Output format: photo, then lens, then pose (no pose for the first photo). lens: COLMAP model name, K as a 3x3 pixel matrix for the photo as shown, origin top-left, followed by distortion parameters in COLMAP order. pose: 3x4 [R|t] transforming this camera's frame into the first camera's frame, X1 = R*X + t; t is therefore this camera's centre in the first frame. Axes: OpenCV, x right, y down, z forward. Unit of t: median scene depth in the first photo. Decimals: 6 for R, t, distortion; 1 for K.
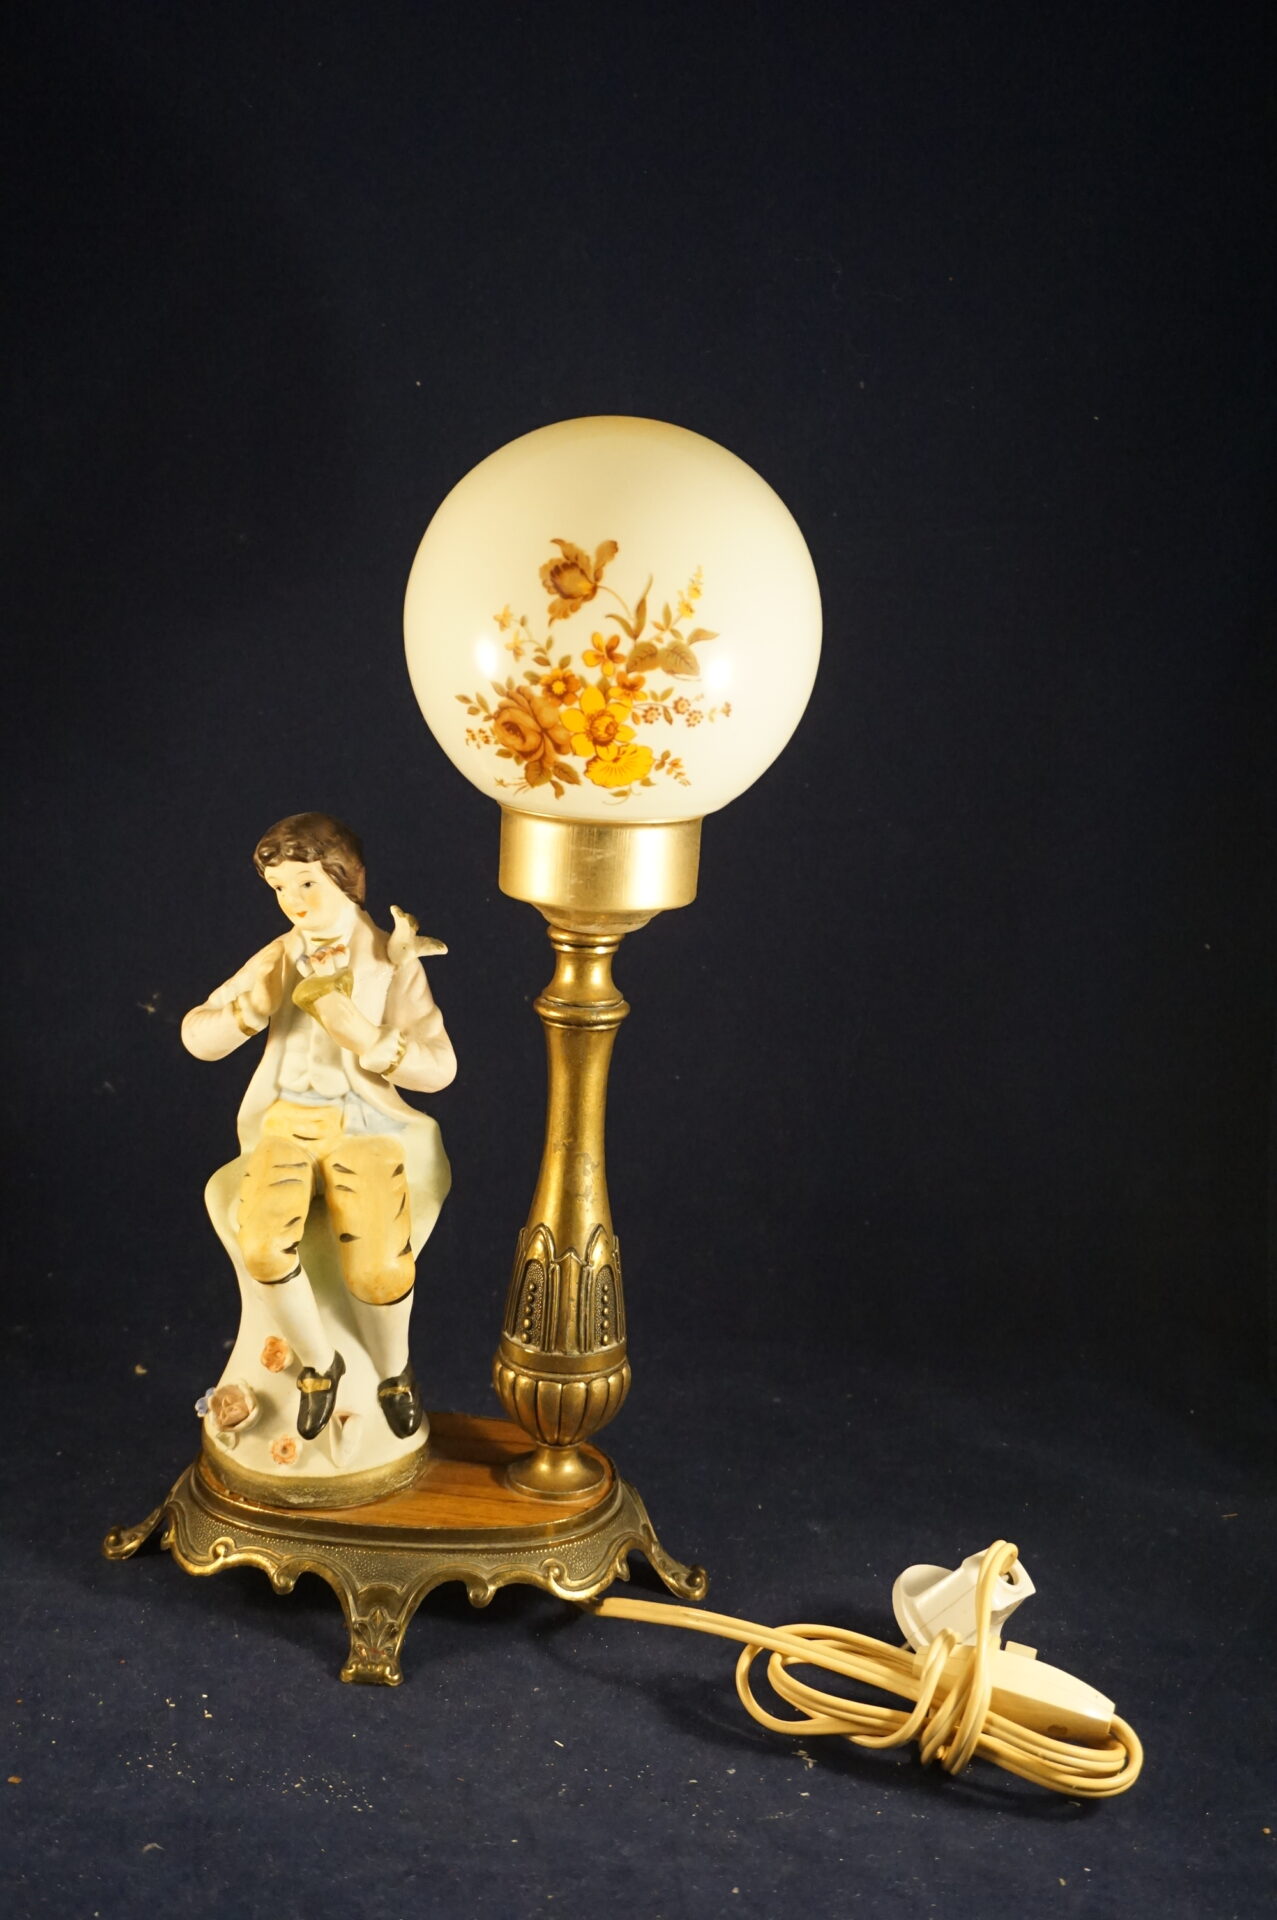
lens RADIAL K [[2570.5, 0, 638.5], [0, 2570.5, 960.0], [0, 0, 1]] dist [0.013976, 0.013919]
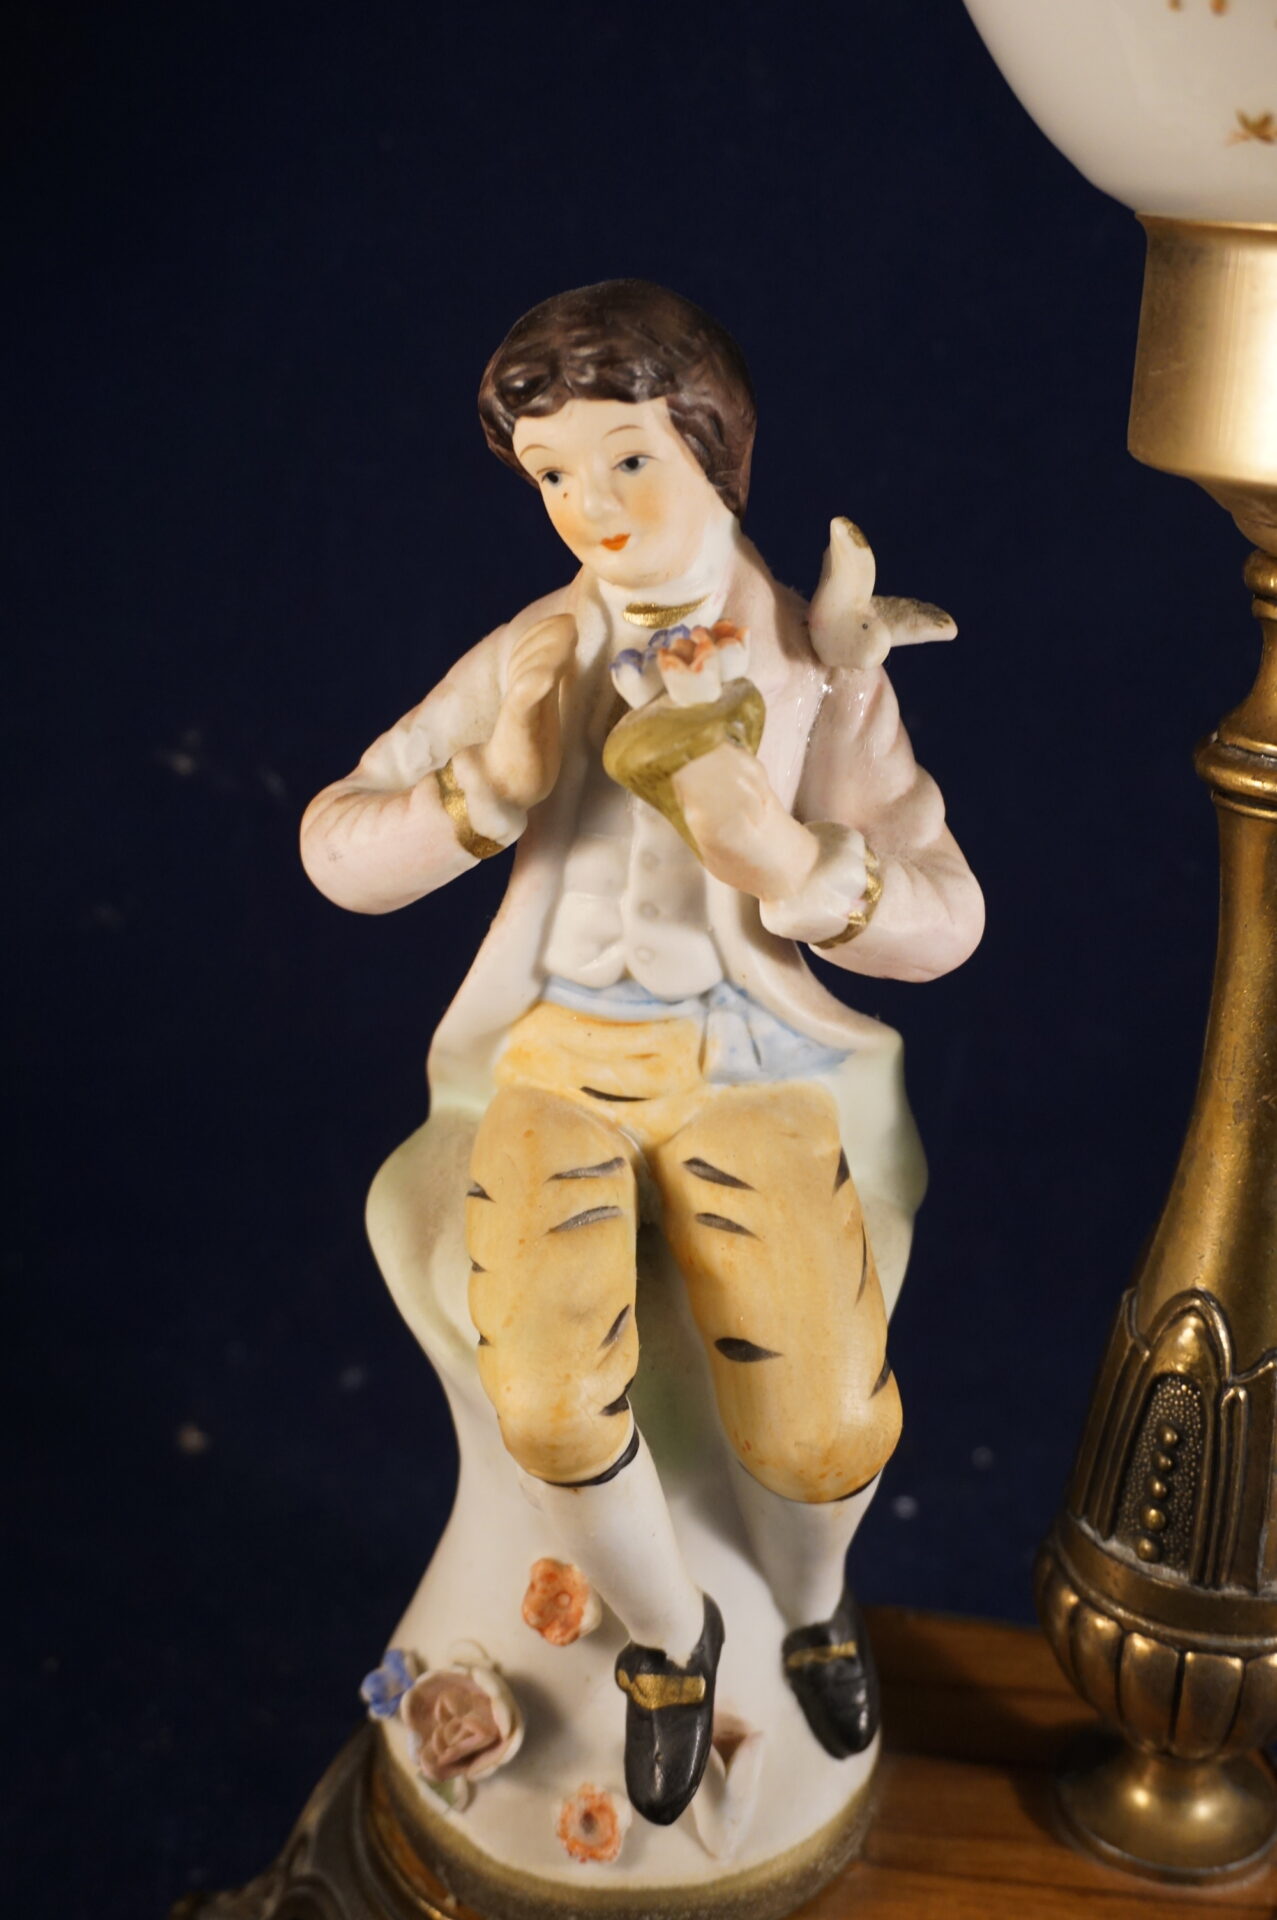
lens RADIAL K [[2301.7, 0, 638.5], [0, 2301.7, 960.0], [0, 0, 1]] dist [-0.006261, 0.010343]
pose [[0.998998, -0.025810, 0.036568, -0.139546], [0.020778, 0.991051, 0.131859, -0.001203], [-0.039644, -0.130967, 0.990594, 0.640535]]
